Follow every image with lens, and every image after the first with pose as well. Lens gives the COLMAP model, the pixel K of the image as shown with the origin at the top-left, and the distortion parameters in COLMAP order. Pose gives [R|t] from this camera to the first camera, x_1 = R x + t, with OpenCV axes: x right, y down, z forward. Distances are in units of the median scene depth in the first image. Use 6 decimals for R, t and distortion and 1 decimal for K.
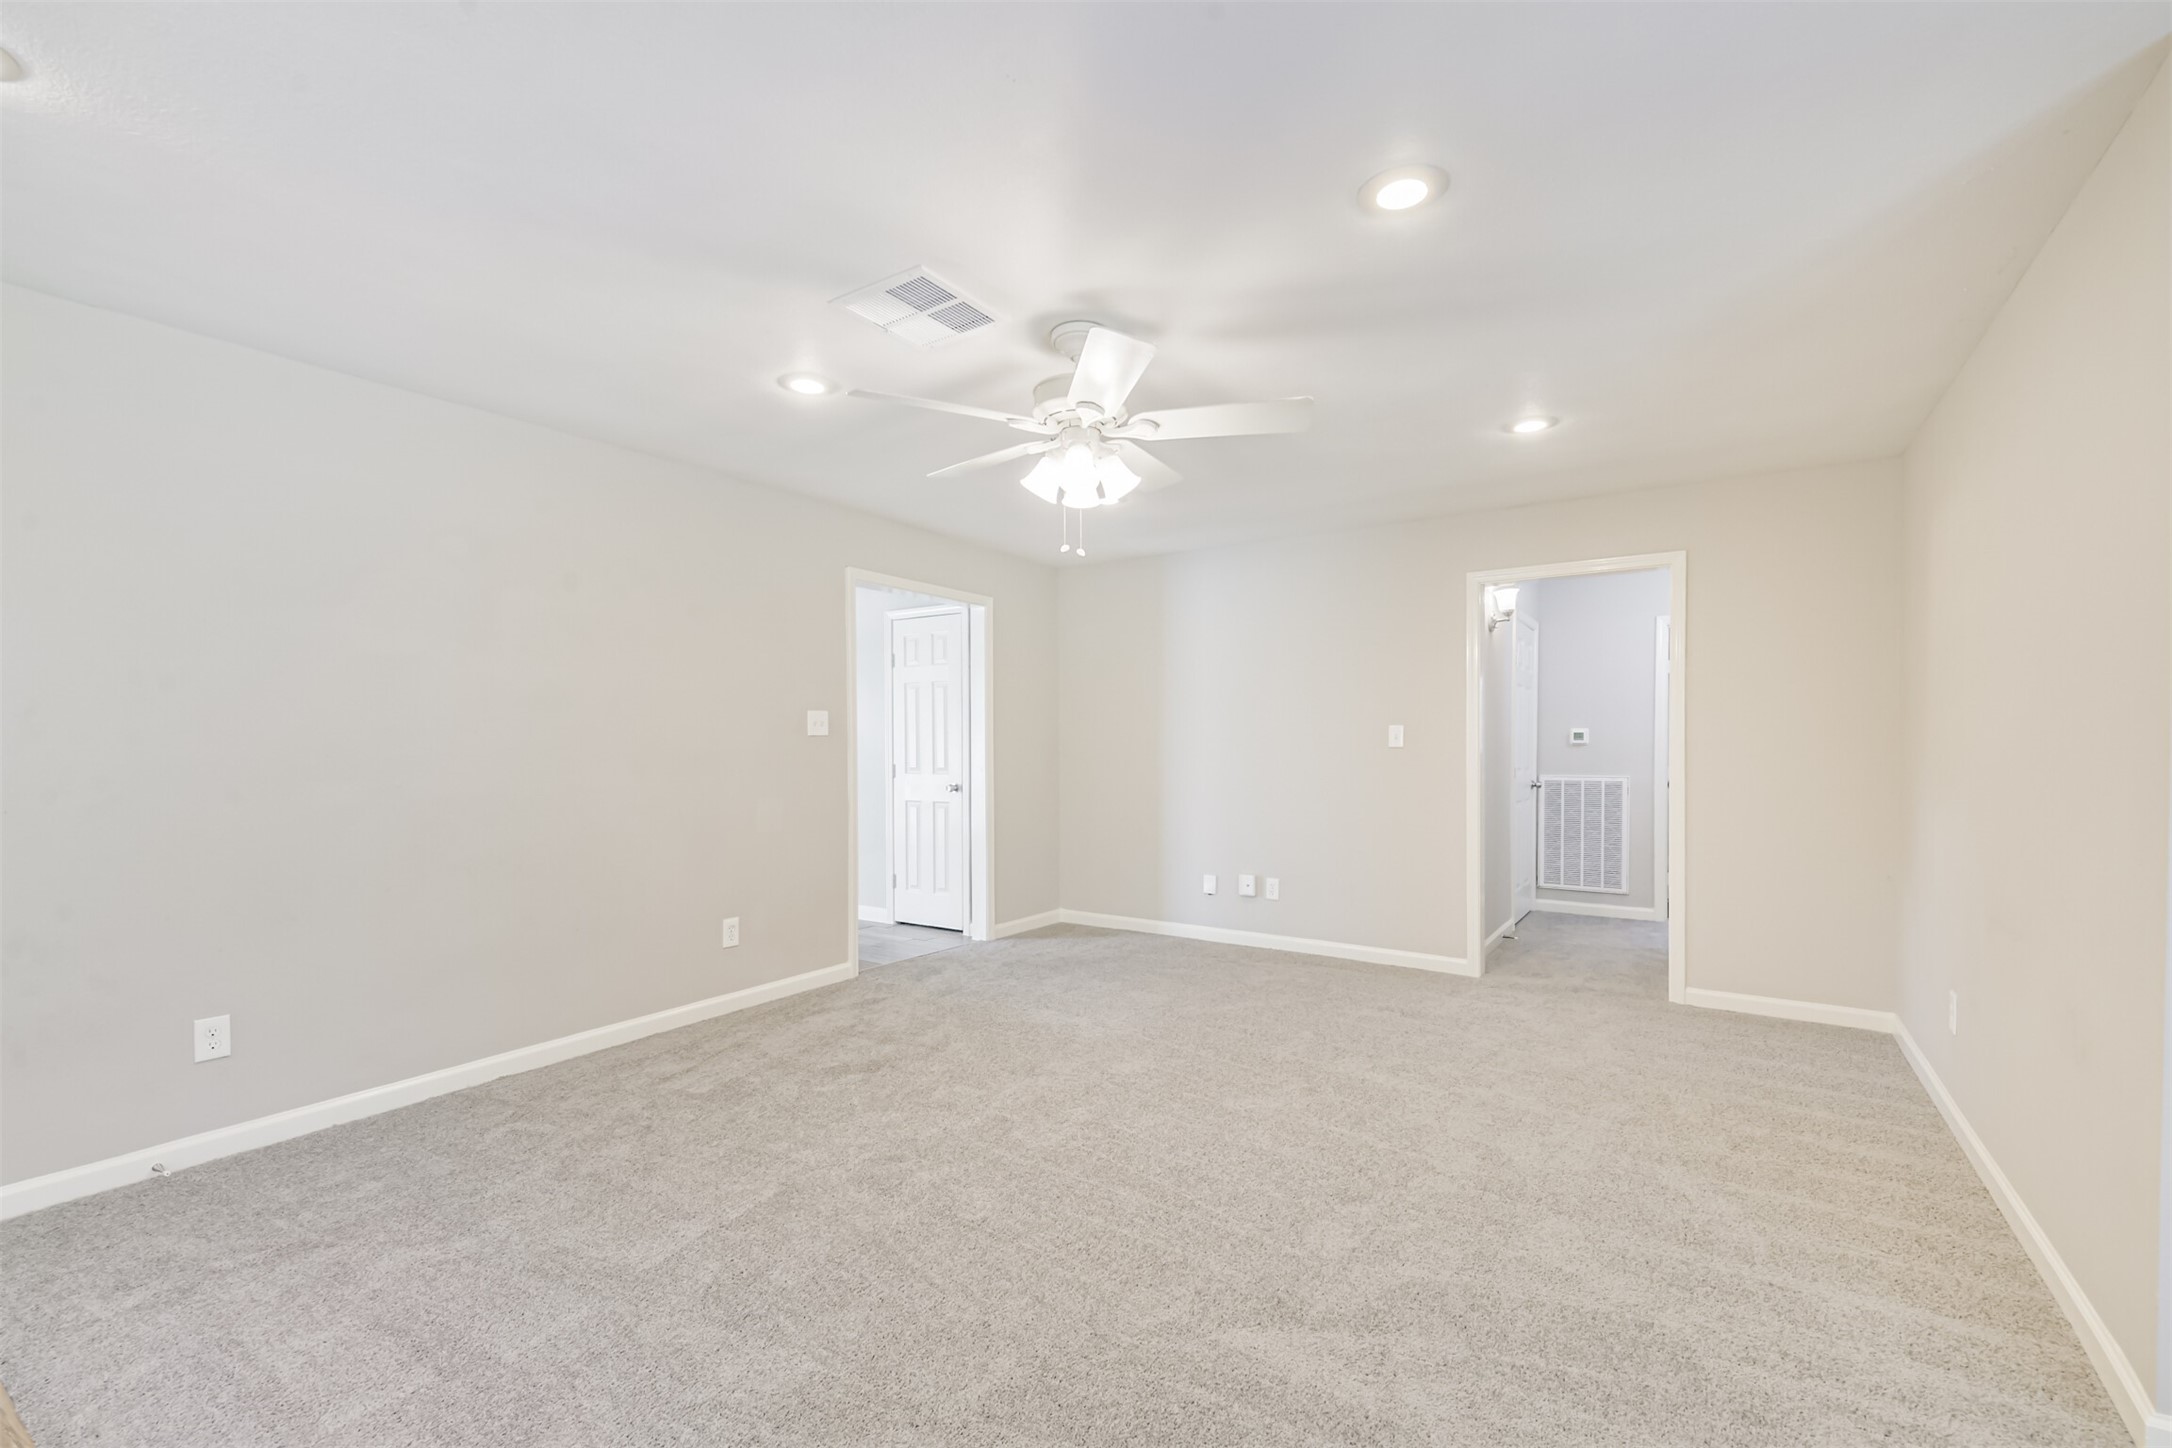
lens RADIAL K [[940.2, 0, 1085.5], [0, 940.2, 758.5], [0, 0, 1]] dist [0.000446, 0.000024]
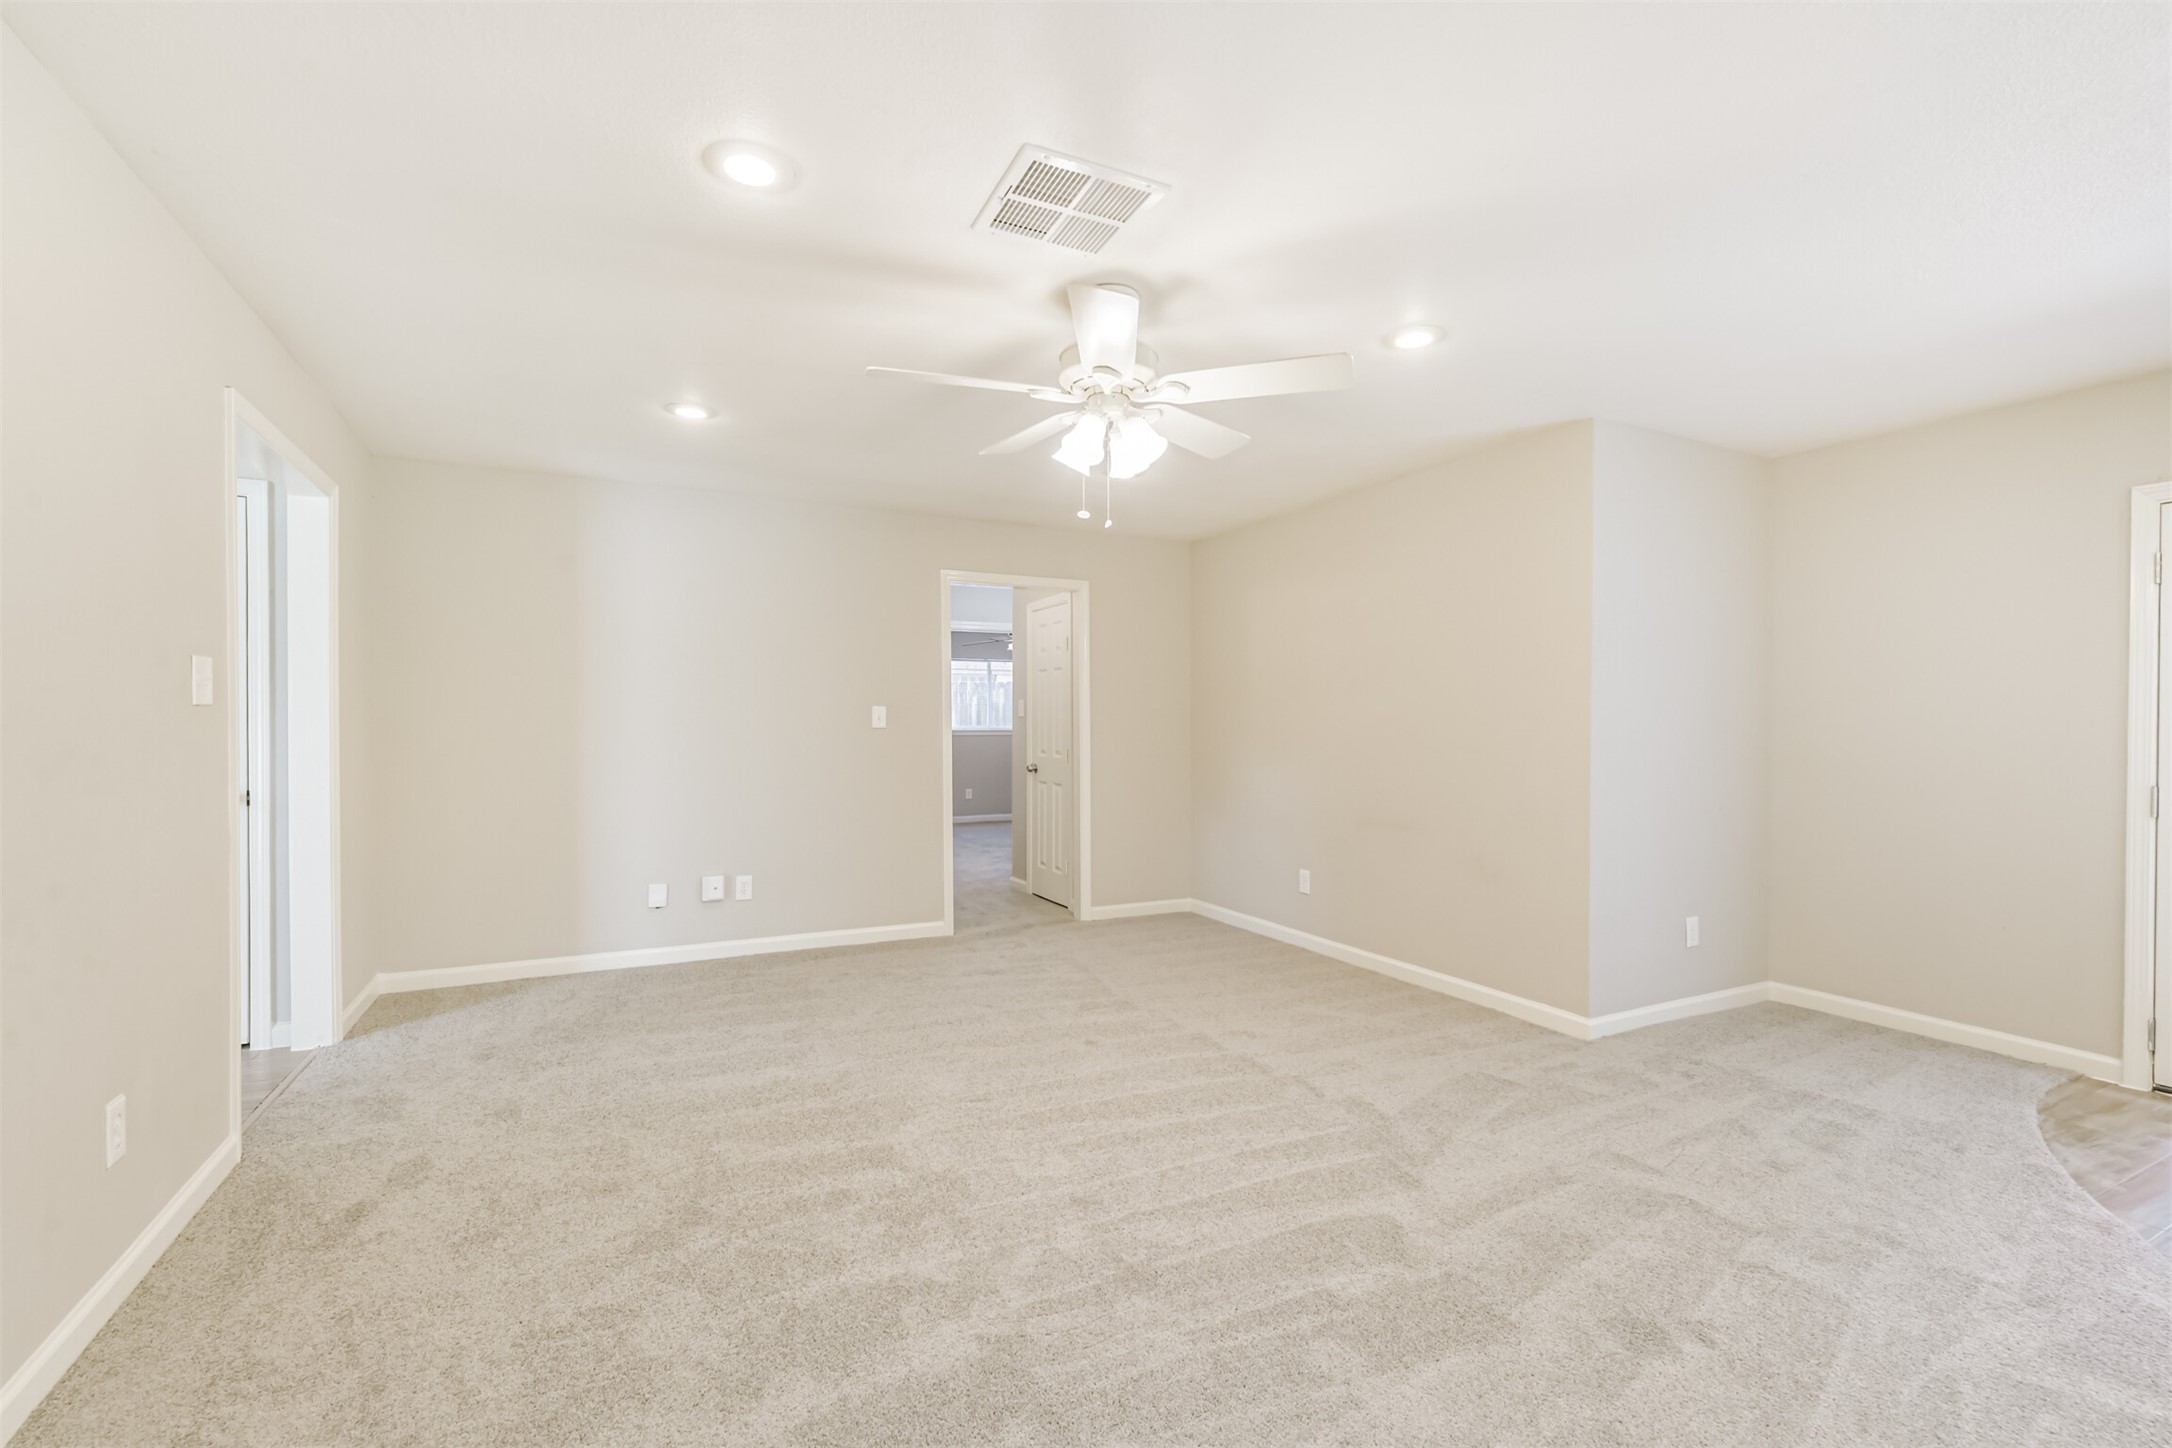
lens RADIAL K [[947.0, 0, 1096.6], [0, 947.0, 716.1], [0, 0, 1]] dist [0.000942, -0.000011]
pose [[0.490175, 0.006909, 0.871597, -0.472367], [0.016282, 0.999722, -0.017081, -0.003254], [-0.871472, 0.022564, 0.489926, 0.299130]]
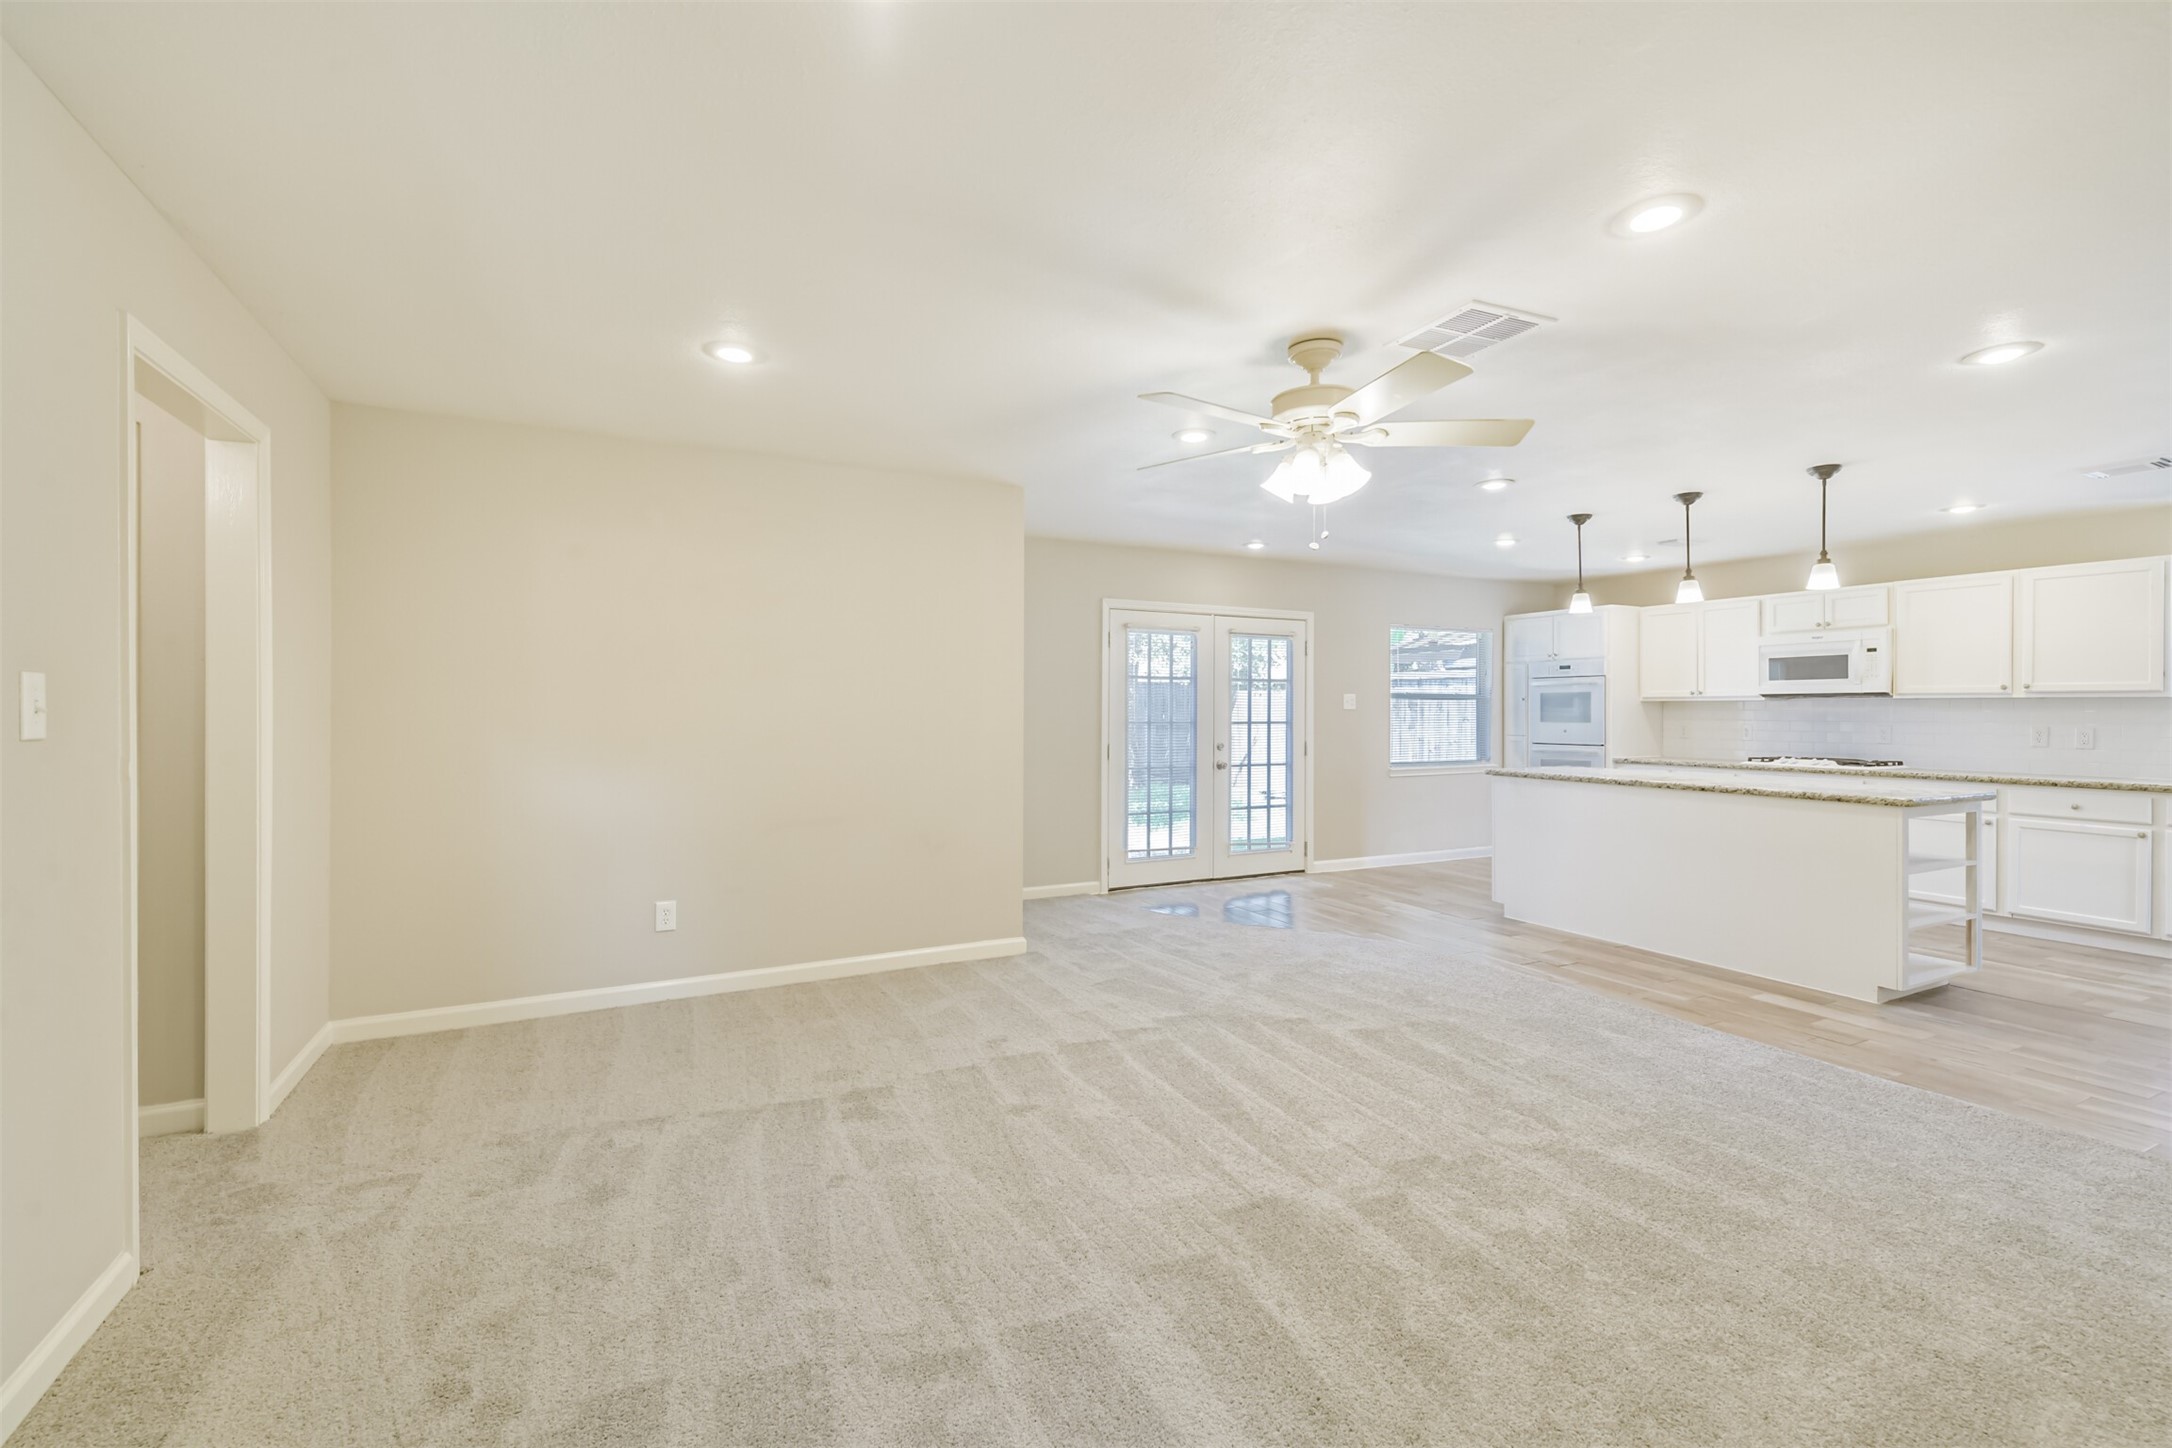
lens RADIAL K [[947.0, 0, 1096.6], [0, 947.0, 716.1], [0, 0, 1]] dist [0.000942, -0.000011]
pose [[-0.878928, -0.008747, 0.476874, -0.165244], [0.005790, 0.999563, 0.029004, -0.028811], [-0.476919, 0.028254, -0.878493, 1.152606]]
